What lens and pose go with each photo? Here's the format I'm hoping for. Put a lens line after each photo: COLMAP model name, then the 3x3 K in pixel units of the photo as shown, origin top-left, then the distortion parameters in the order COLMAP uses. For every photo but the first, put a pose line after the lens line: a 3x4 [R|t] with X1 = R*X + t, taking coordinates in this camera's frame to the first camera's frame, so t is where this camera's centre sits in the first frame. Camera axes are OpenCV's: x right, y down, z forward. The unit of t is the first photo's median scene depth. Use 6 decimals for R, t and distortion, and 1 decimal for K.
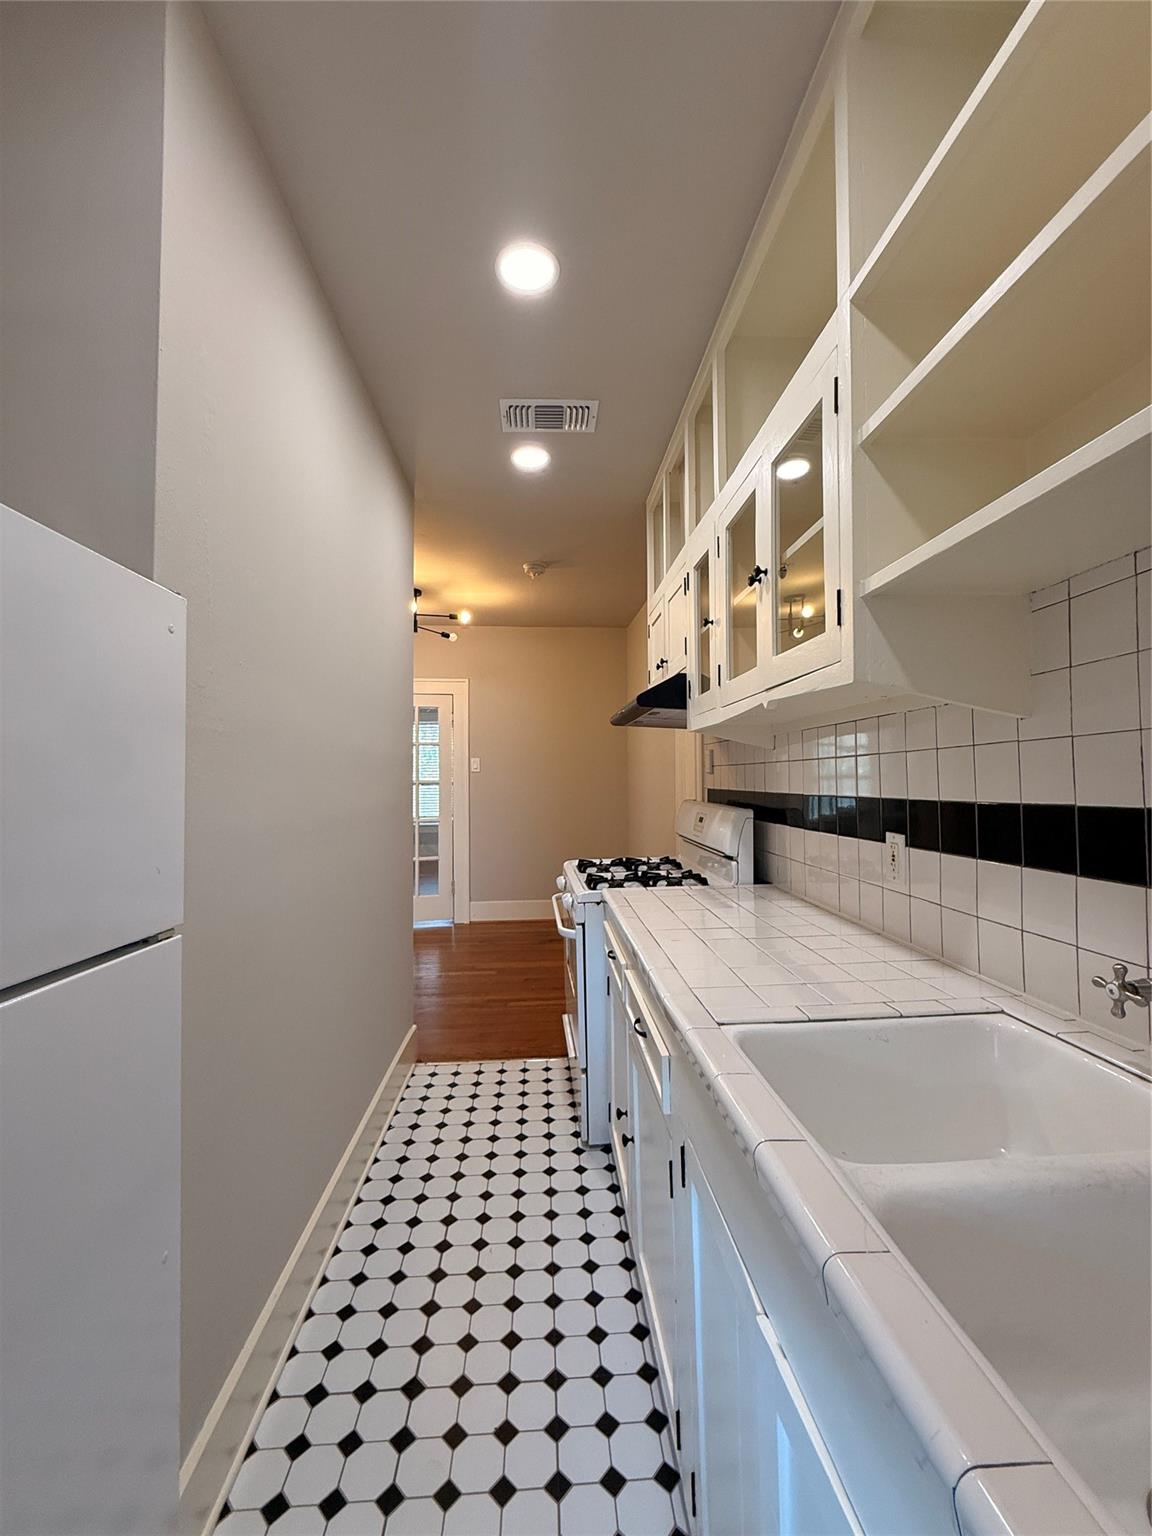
lens RADIAL K [[615.1, 0, 576.0], [0, 615.1, 768.0], [0, 0, 1]] dist [-0.000836, -0.000314]
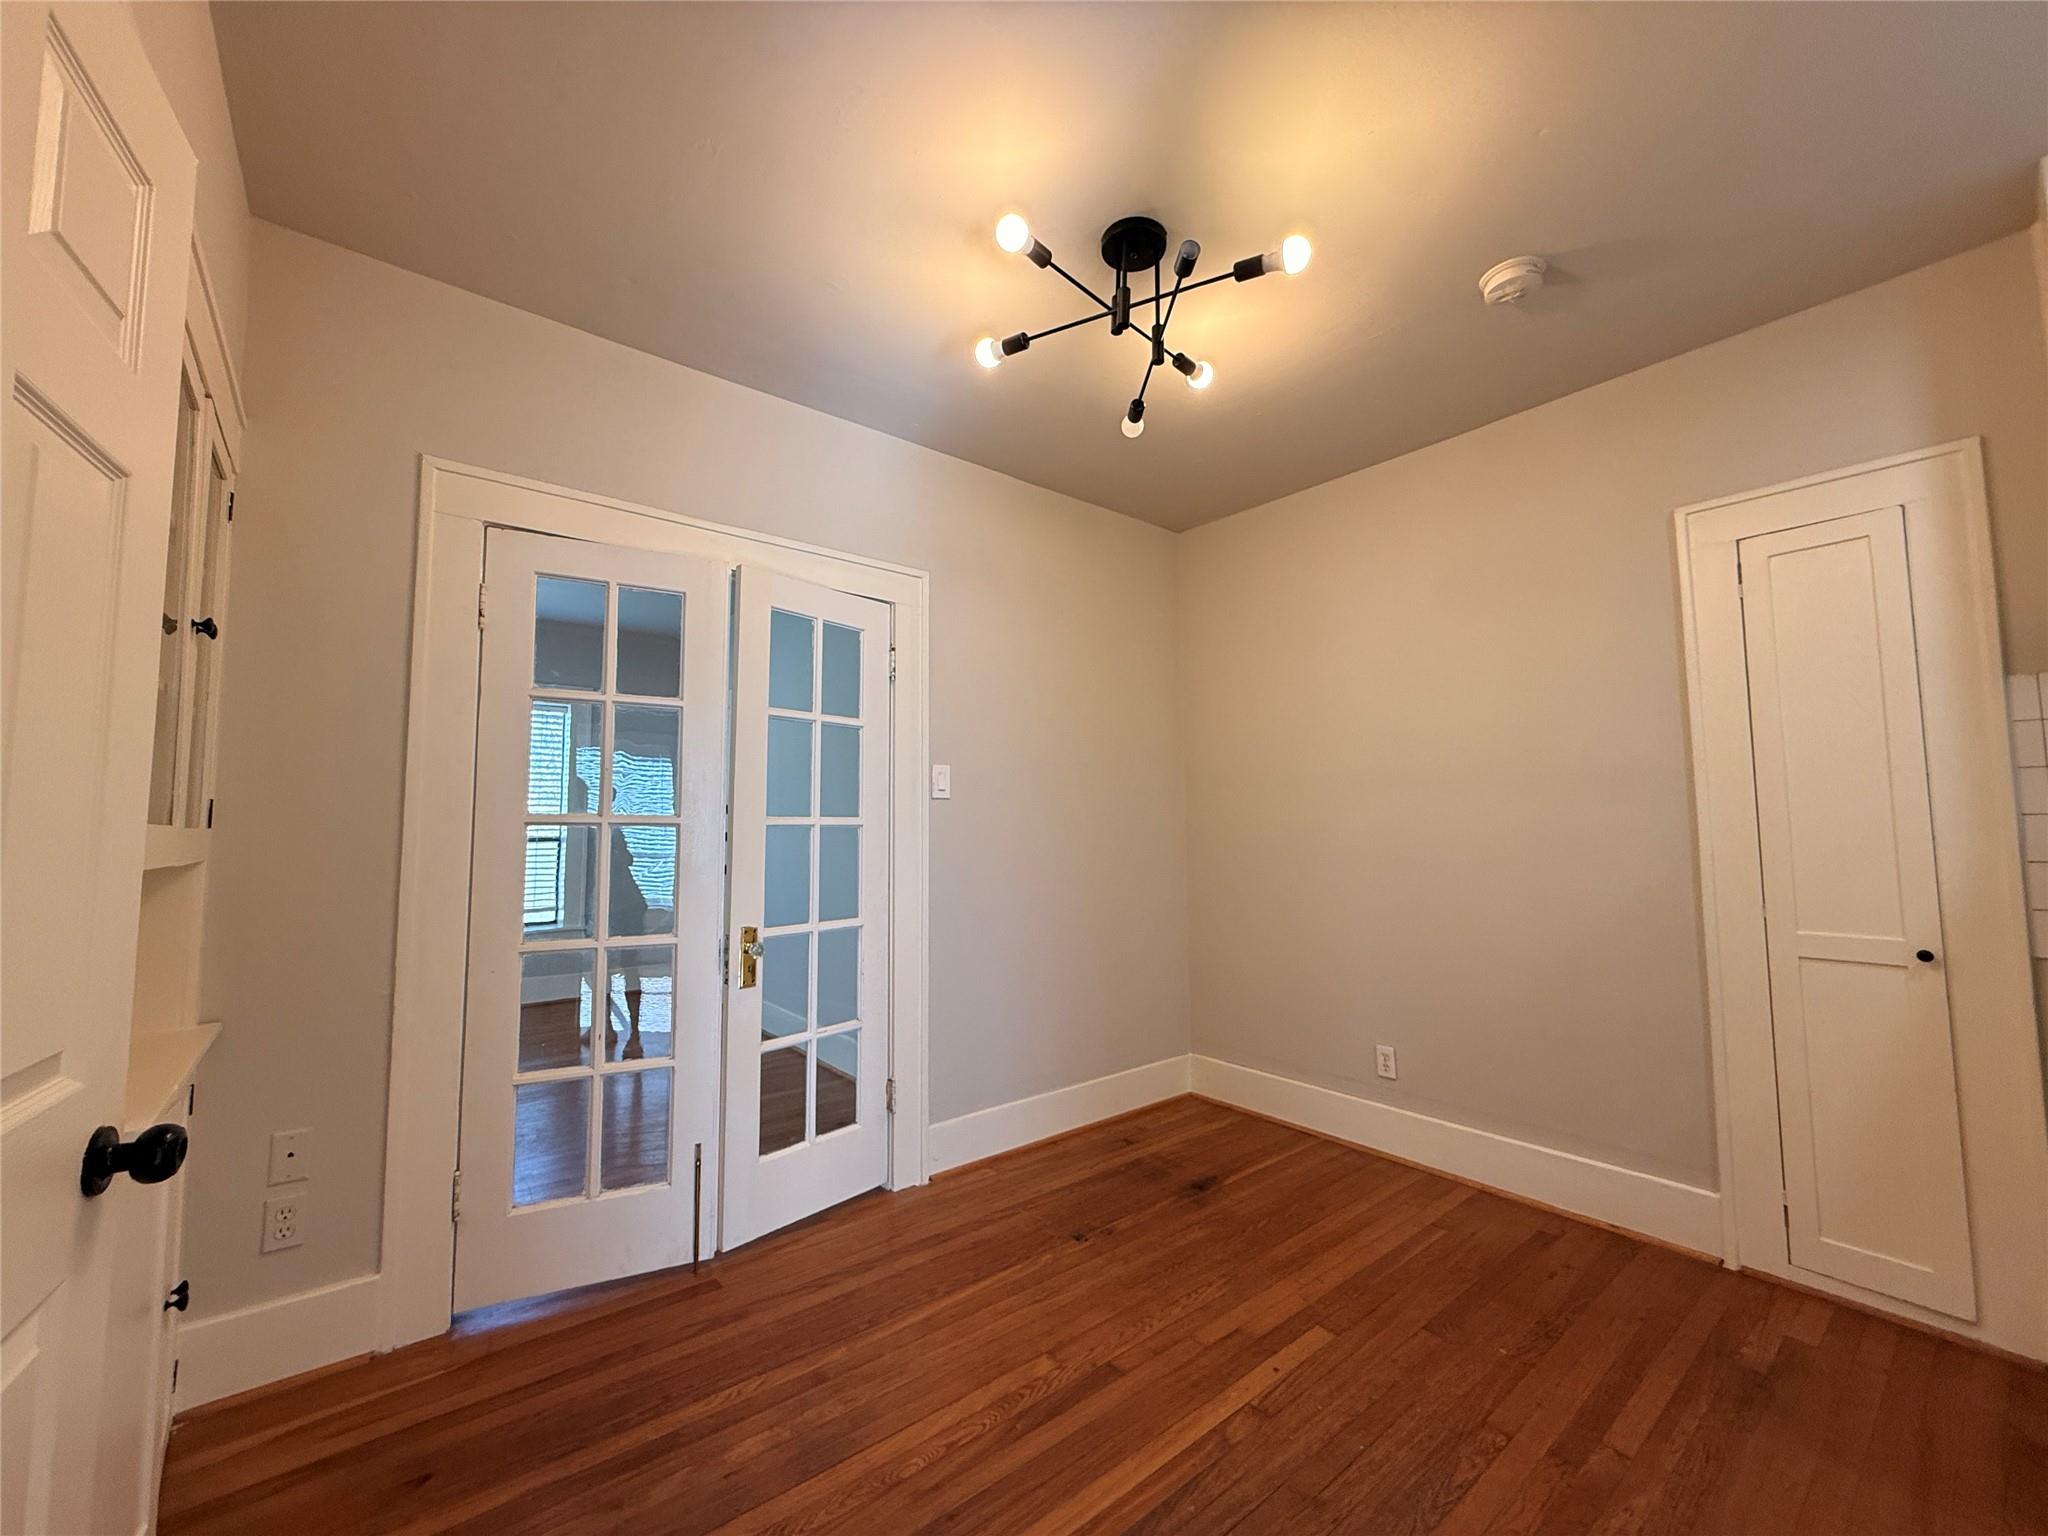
lens RADIAL K [[820.1, 0, 1019.3], [0, 820.1, 769.0], [0, 0, 1]] dist [-0.000836, -0.000314]
pose [[0.813362, 0.044257, 0.580073, -0.443572], [-0.012490, 0.998201, -0.058645, 0.018491], [-0.581625, 0.040455, 0.812451, 0.525985]]
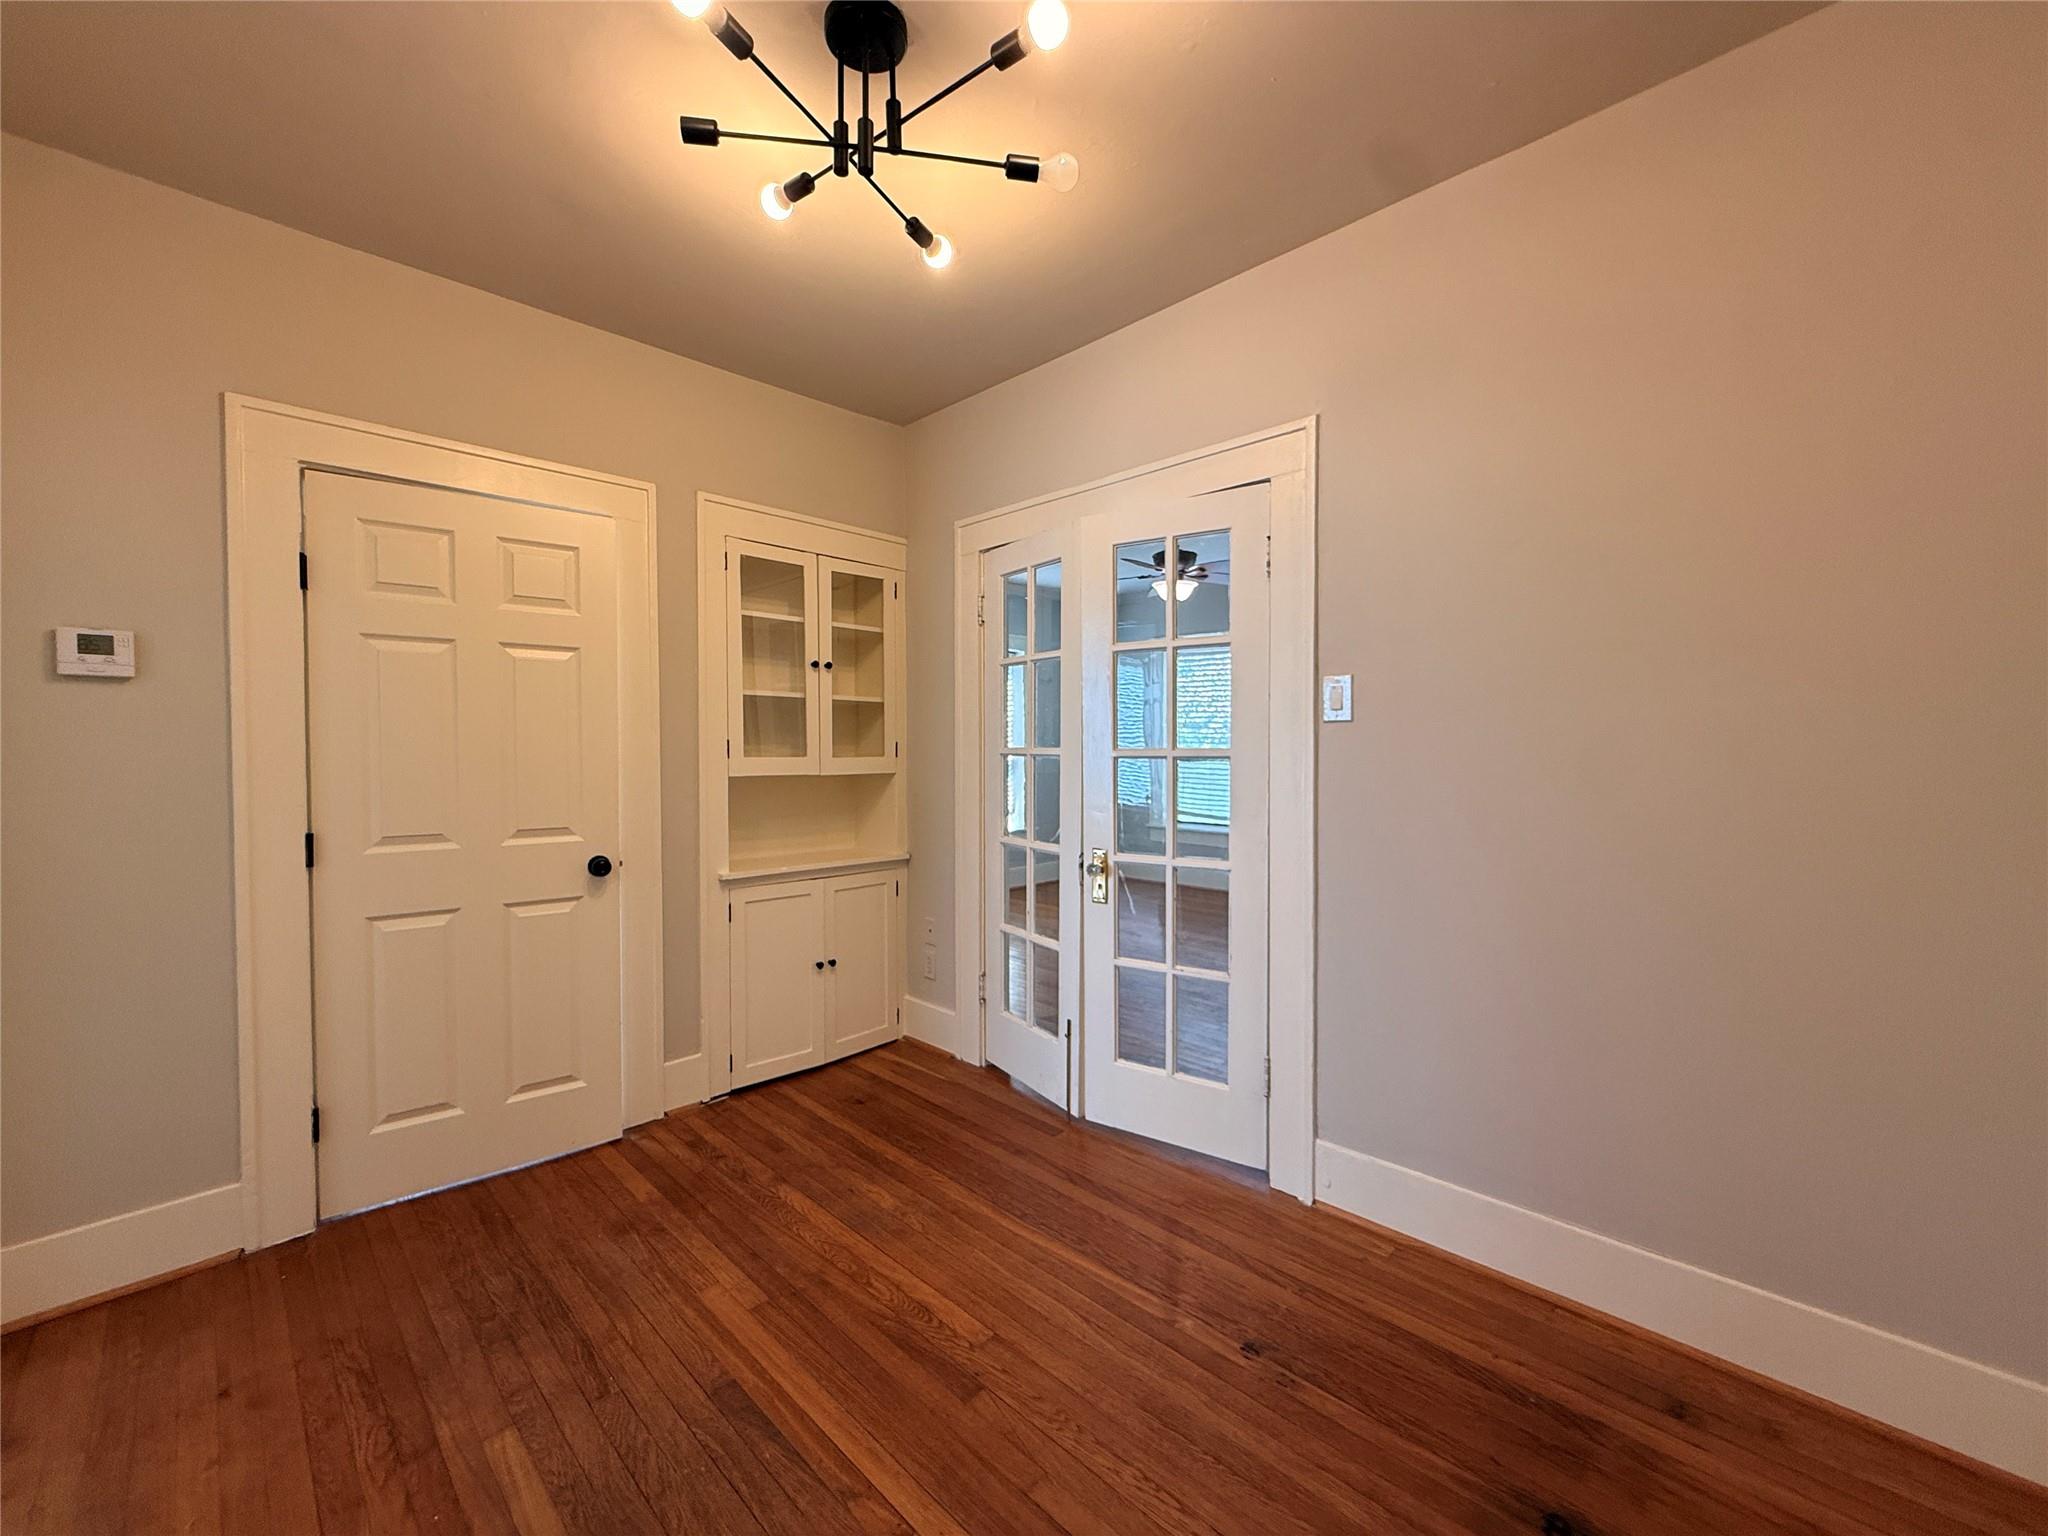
lens RADIAL K [[820.1, 0, 1019.3], [0, 820.1, 769.0], [0, 0, 1]] dist [-0.000836, -0.000314]
pose [[0.663374, 0.019696, -0.748029, 0.034891], [0.014662, 0.999120, 0.039310, 0.012144], [0.748145, -0.037044, 0.662501, 0.617778]]
